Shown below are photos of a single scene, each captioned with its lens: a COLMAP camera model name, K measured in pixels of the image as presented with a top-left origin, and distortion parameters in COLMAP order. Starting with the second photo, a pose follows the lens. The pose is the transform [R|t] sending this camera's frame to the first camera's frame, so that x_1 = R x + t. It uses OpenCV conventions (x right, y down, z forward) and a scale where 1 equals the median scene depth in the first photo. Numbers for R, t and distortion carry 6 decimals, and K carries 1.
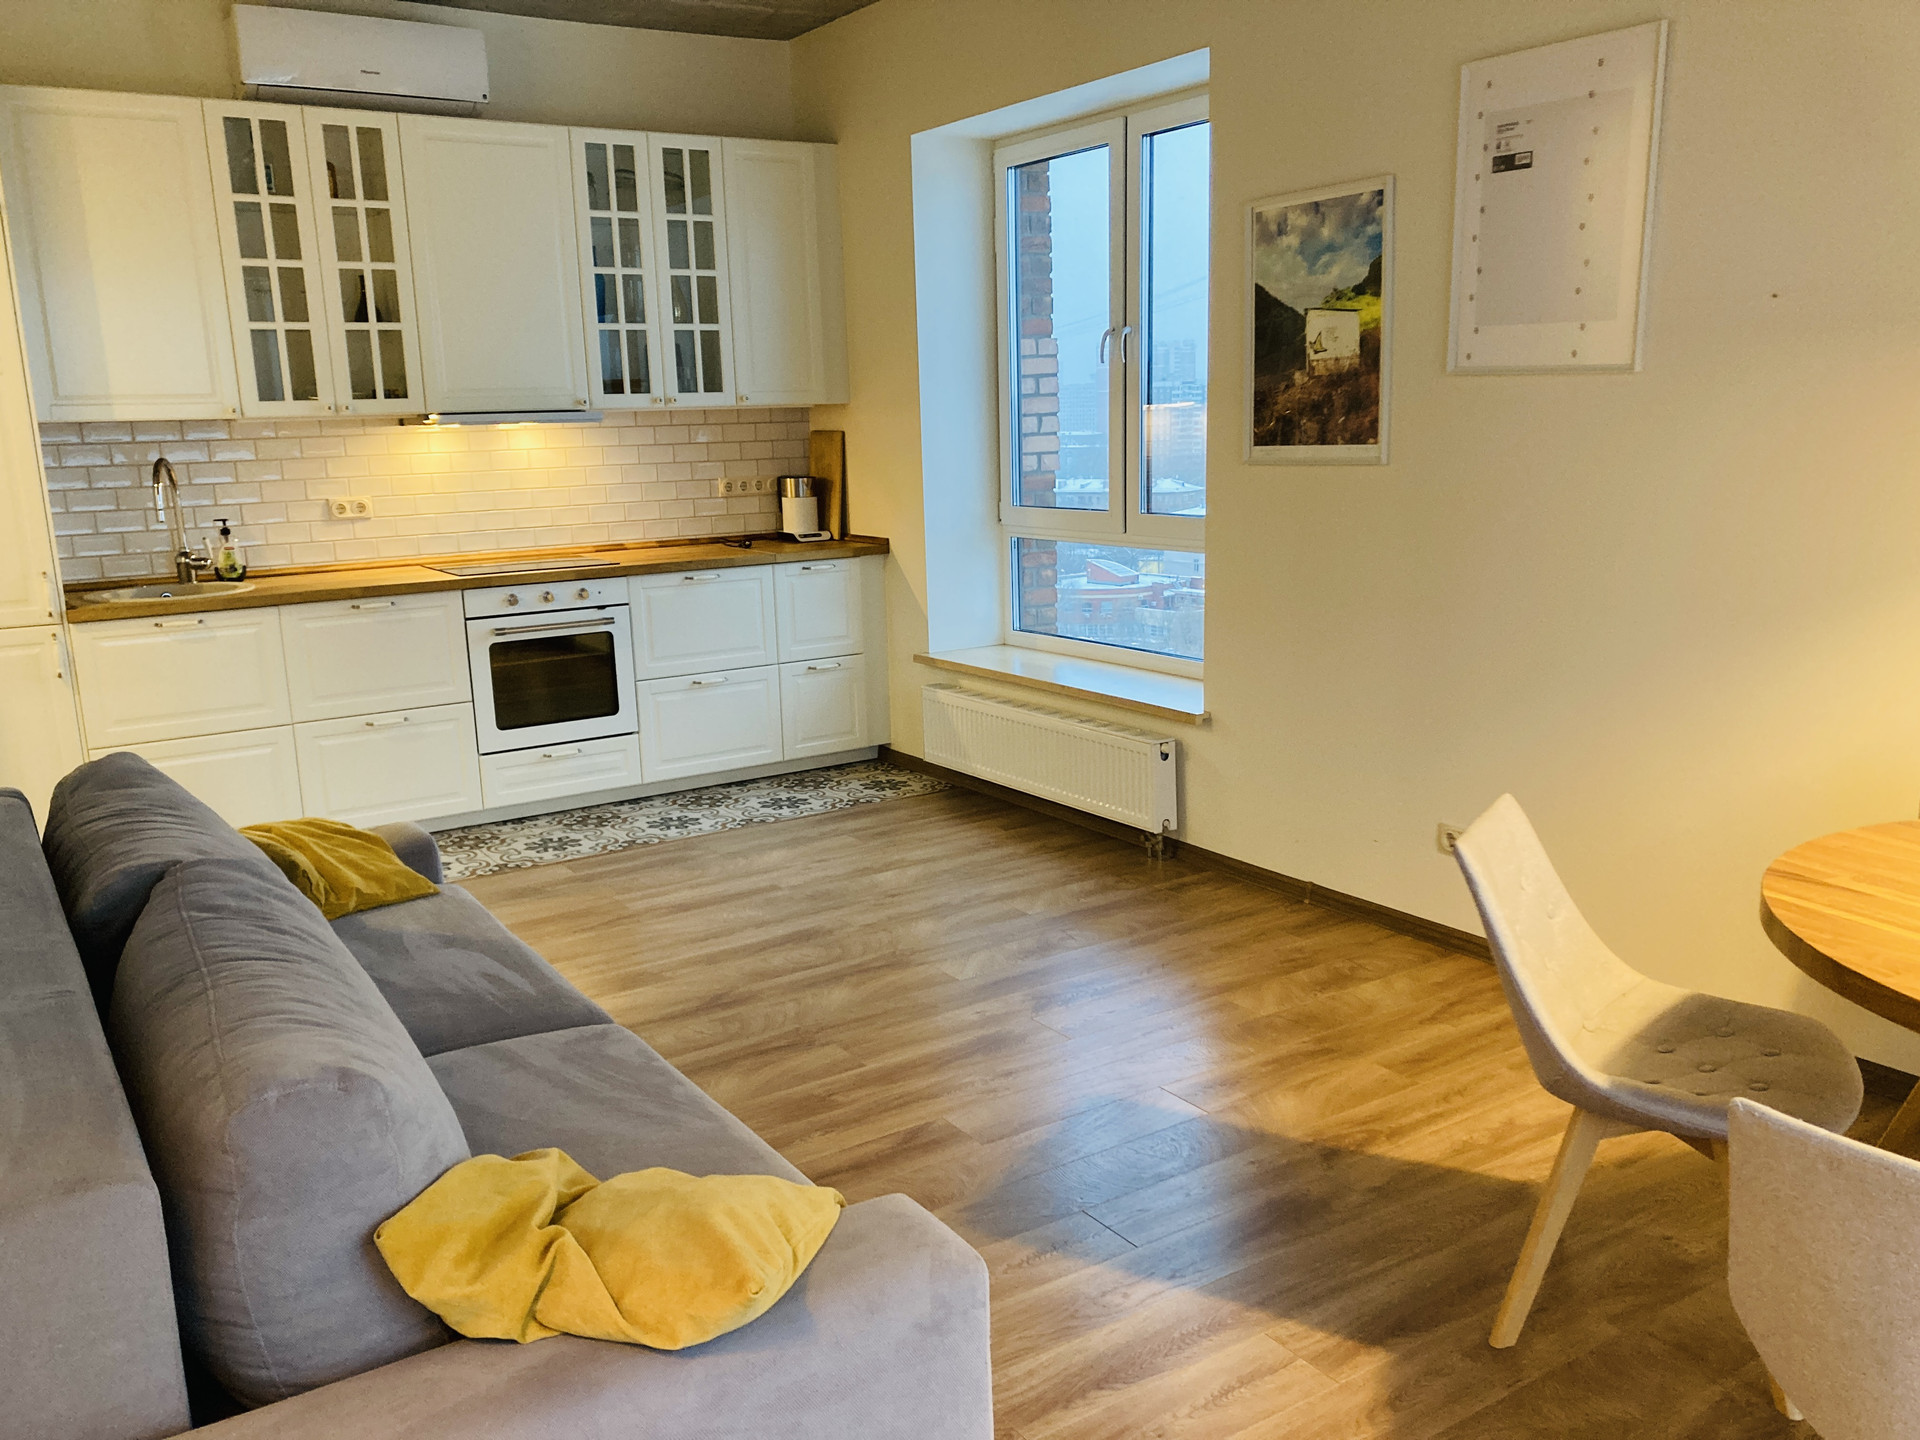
lens RADIAL K [[1571.4, 0, 961.8], [0, 1571.4, 741.0], [0, 0, 1]] dist [0.061018, -0.069506]
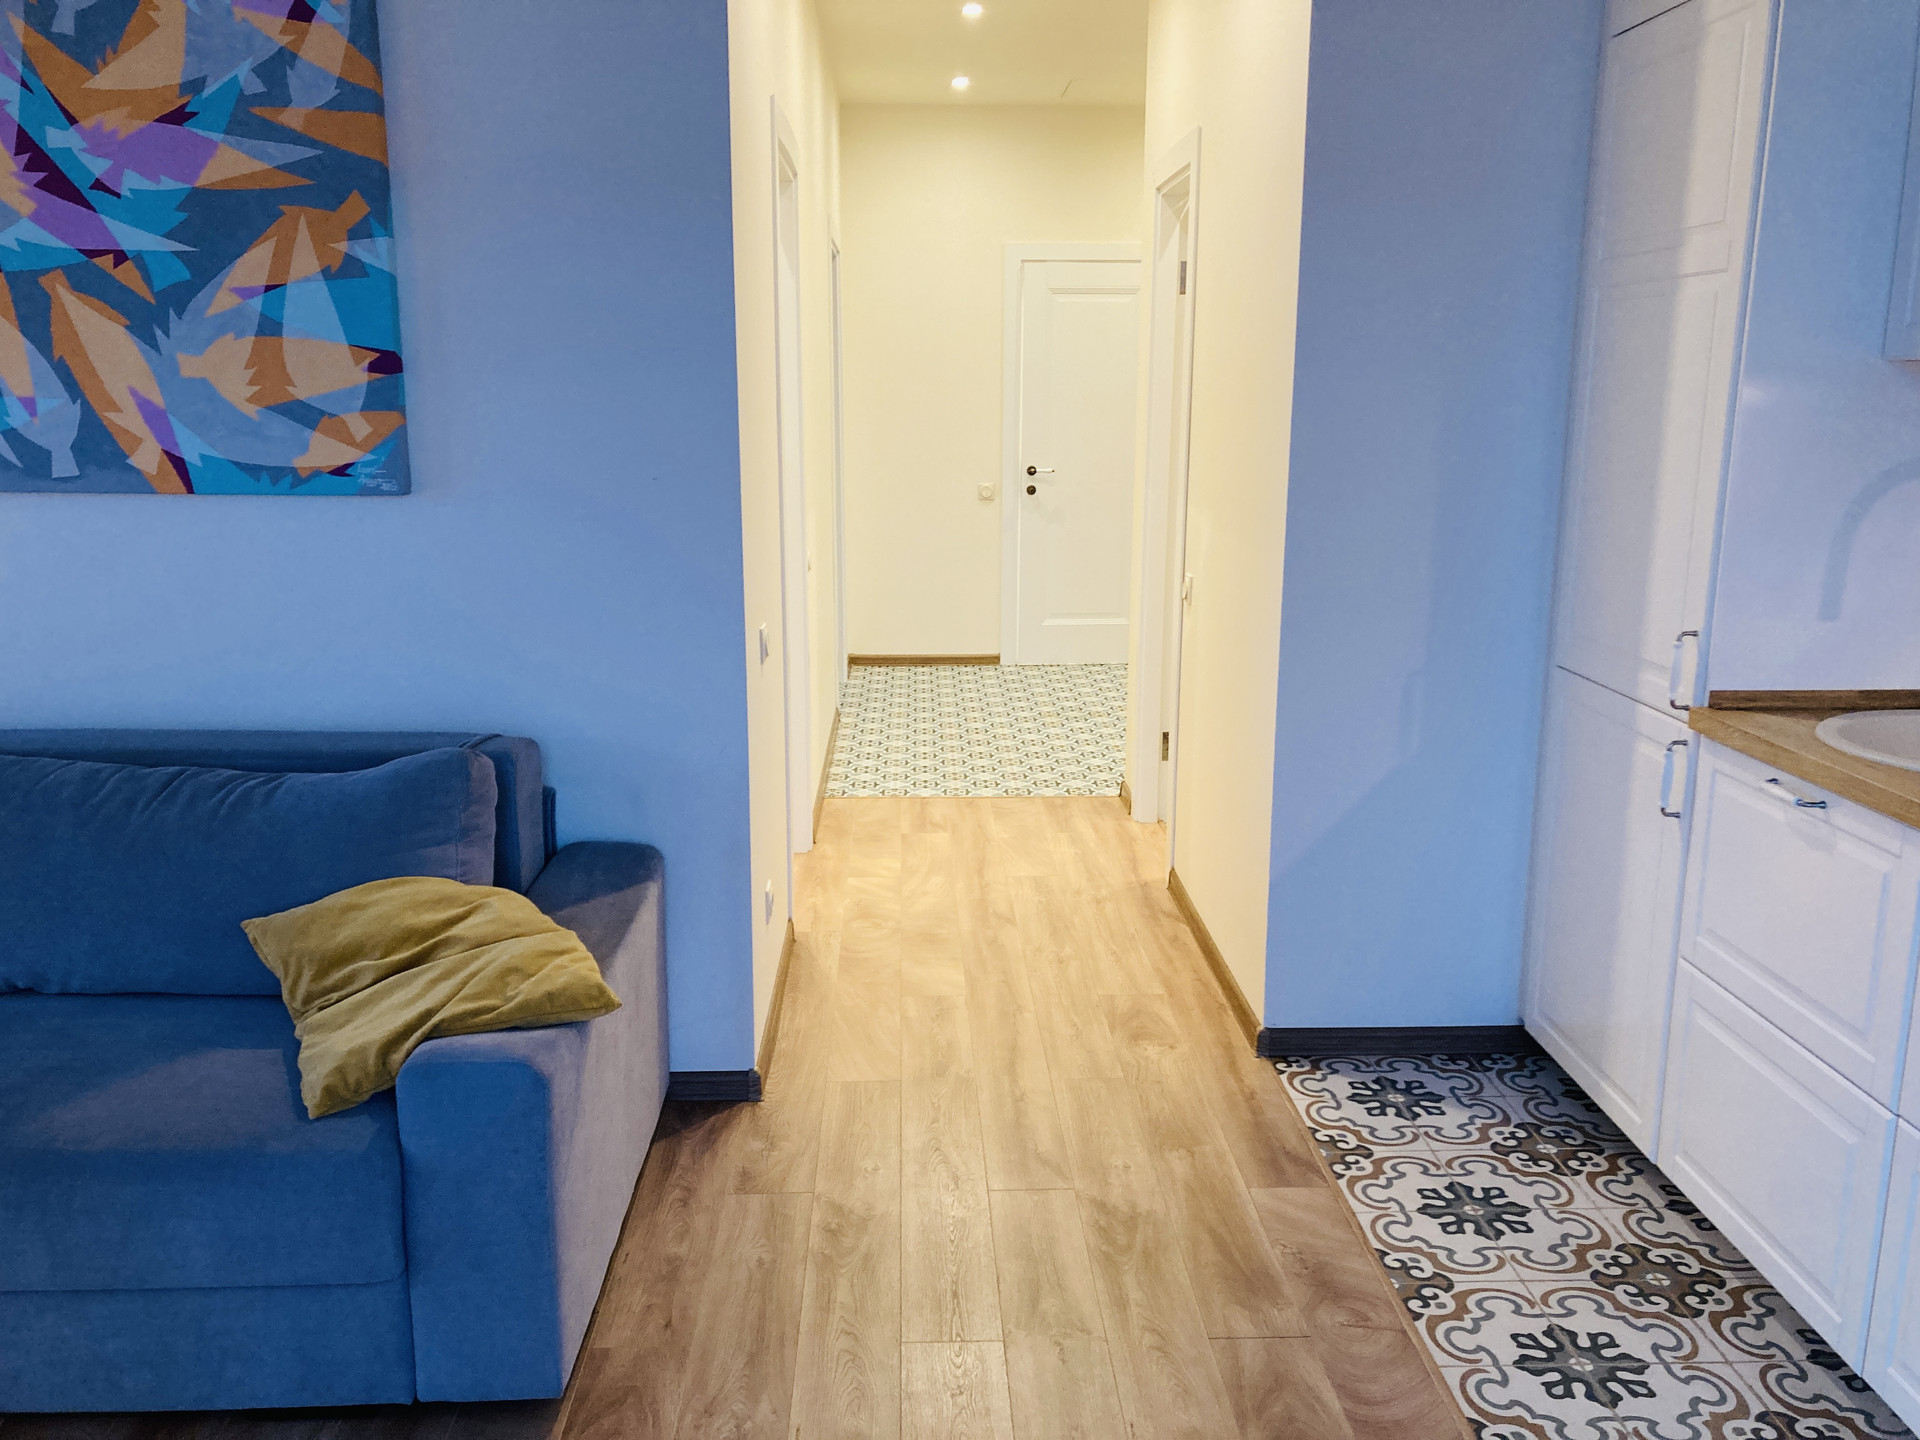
lens RADIAL K [[1571.4, 0, 962.0], [0, 1571.4, 723.4], [0, 0, 1]] dist [0.061018, -0.069506]
pose [[-0.518120, 0.210954, -0.828885, 0.016189], [-0.167665, 0.925254, 0.340284, -0.185904], [0.838714, 0.315283, -0.444023, 0.872510]]
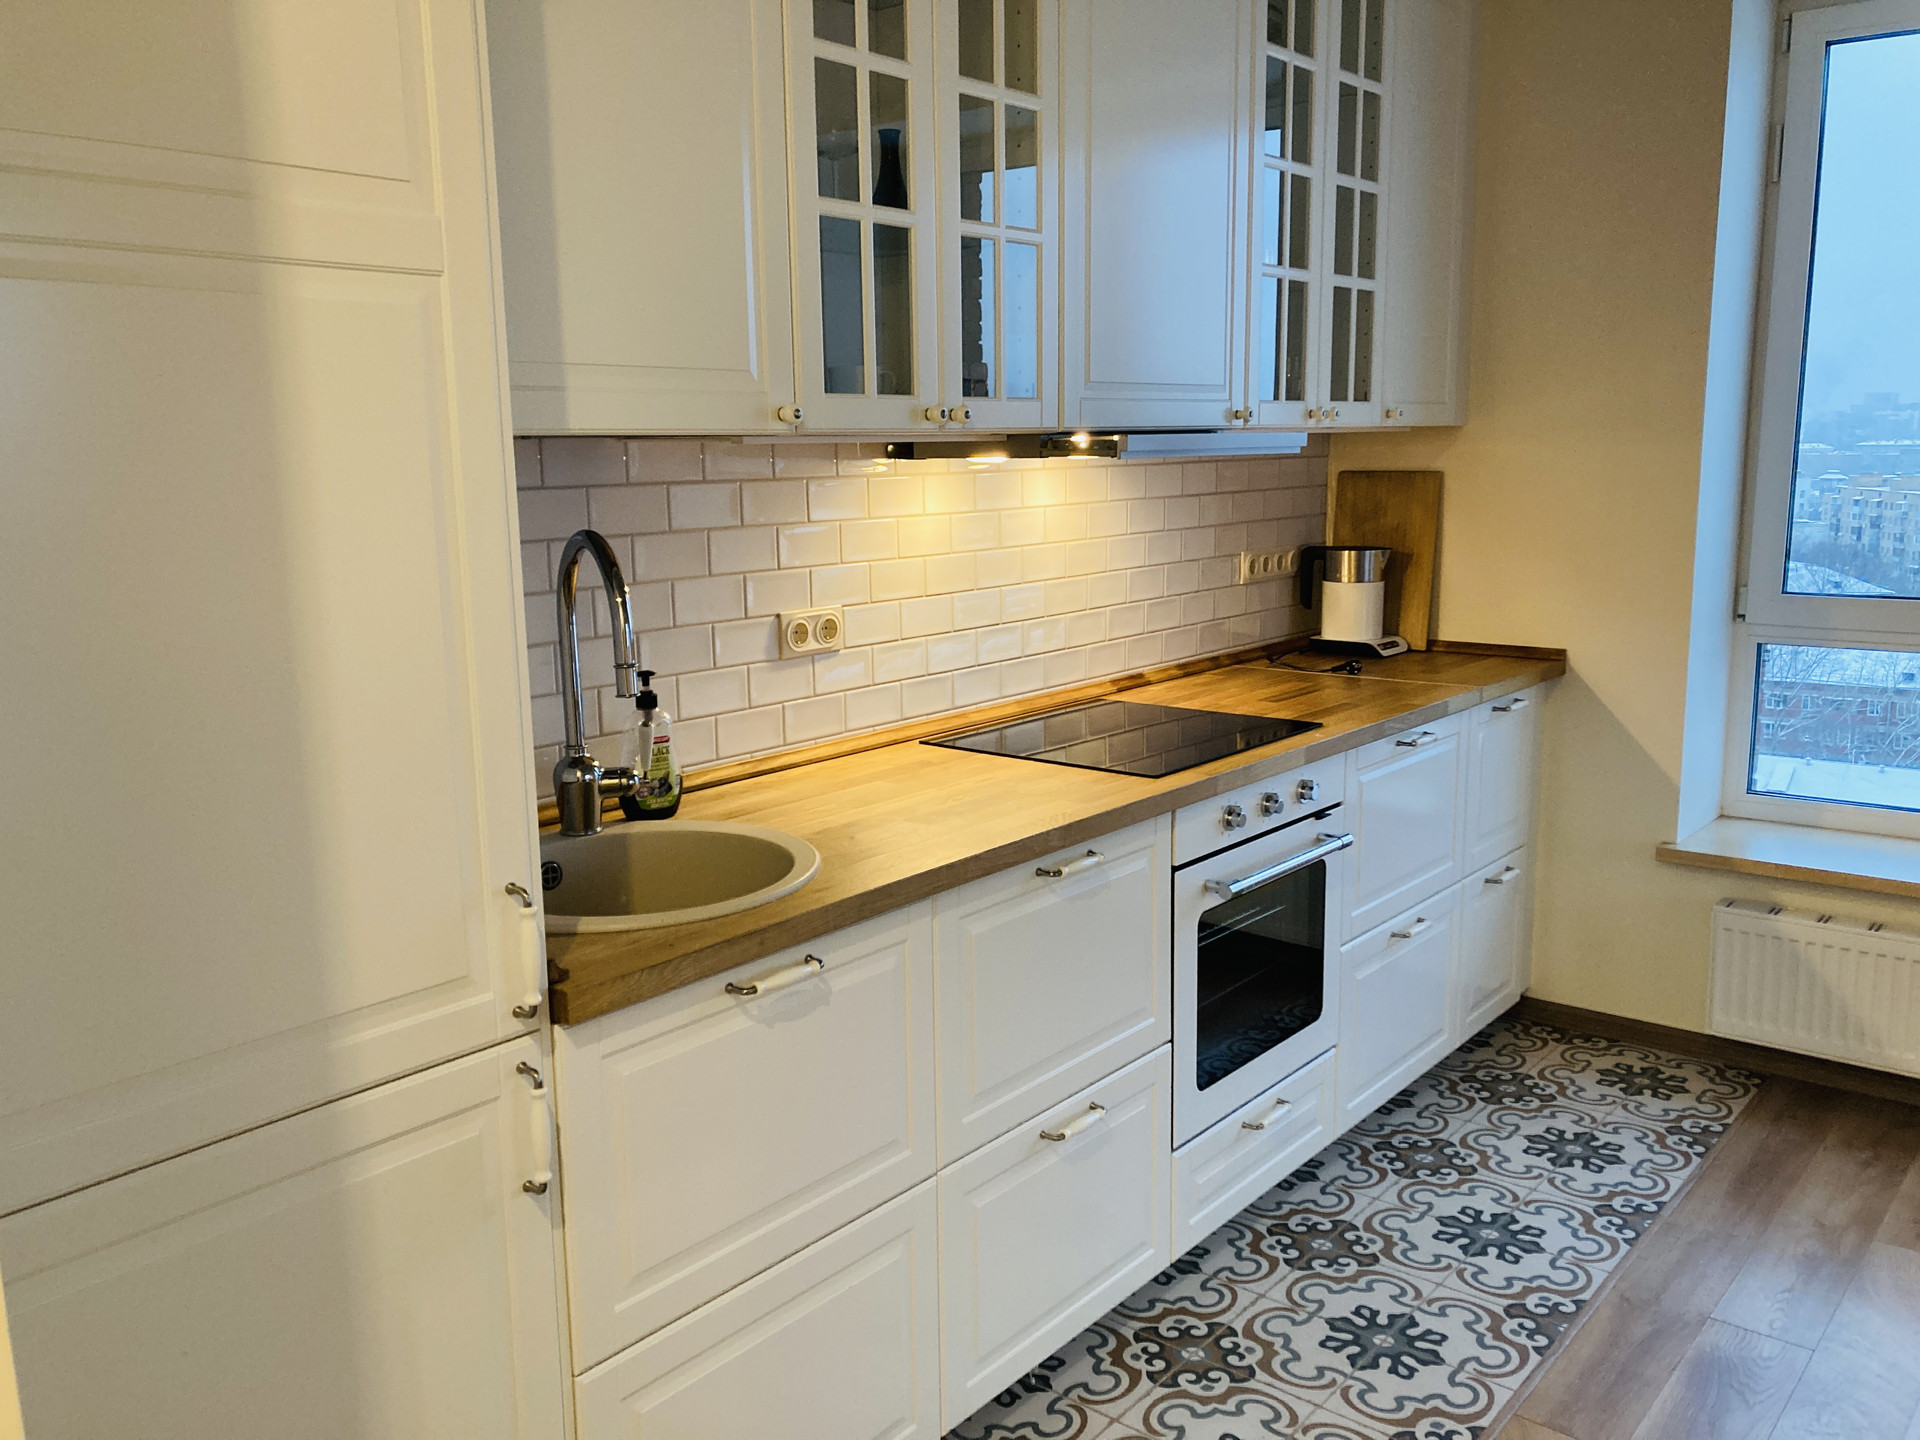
lens RADIAL K [[1571.4, 0, 983.0], [0, 1571.4, 701.5], [0, 0, 1]] dist [0.061018, -0.069506]
pose [[0.955337, -0.035585, 0.293368, -0.482477], [0.052166, 0.997441, -0.048887, -0.102466], [-0.290877, 0.062007, 0.954749, 0.551700]]
